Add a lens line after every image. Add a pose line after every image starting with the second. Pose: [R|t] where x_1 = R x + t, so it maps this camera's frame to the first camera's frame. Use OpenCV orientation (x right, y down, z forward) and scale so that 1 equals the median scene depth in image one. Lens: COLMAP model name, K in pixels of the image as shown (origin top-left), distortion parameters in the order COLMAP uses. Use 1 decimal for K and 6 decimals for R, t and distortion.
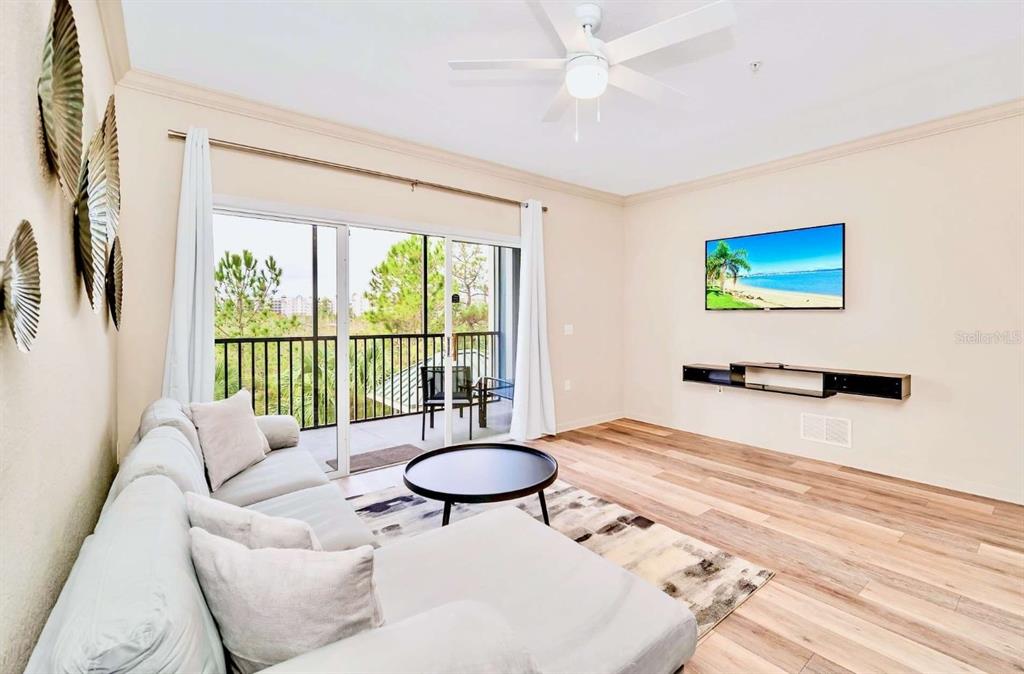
lens RADIAL K [[460.3, 0, 527.3], [0, 460.3, 320.1], [0, 0, 1]] dist [-0.020109, 0.000013]
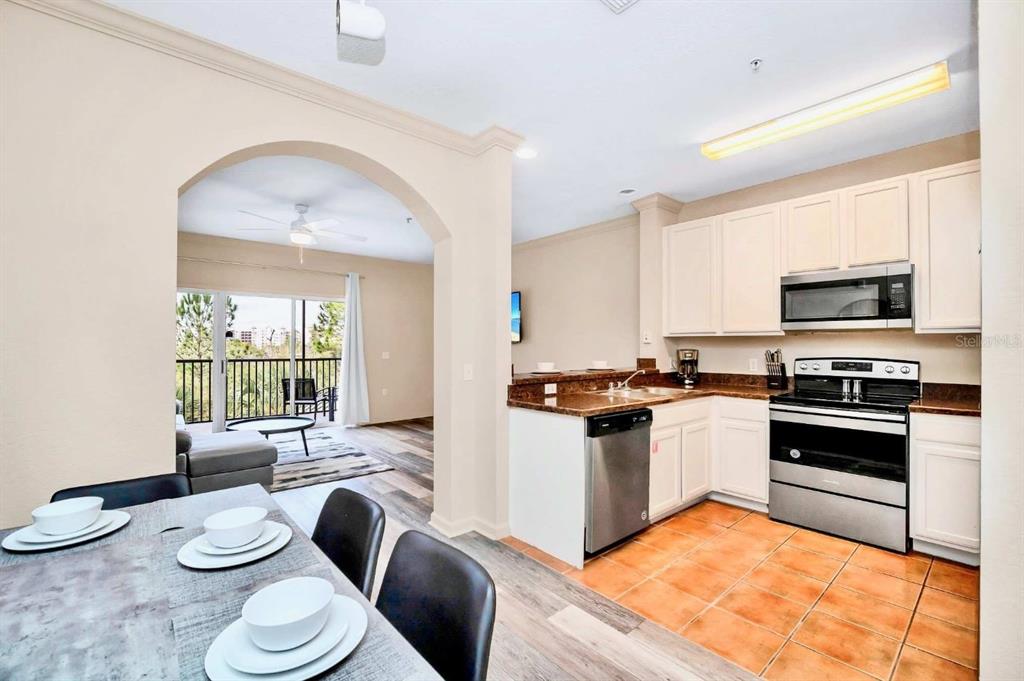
lens RADIAL K [[436.3, 0, 496.4], [0, 436.3, 341.3], [0, 0, 1]] dist [-0.031619, 0.000054]
pose [[0.999671, 0.002292, 0.025553, 0.088898], [-0.001747, 0.999771, -0.021338, 0.001108], [-0.025596, 0.021286, 0.999446, -0.094691]]
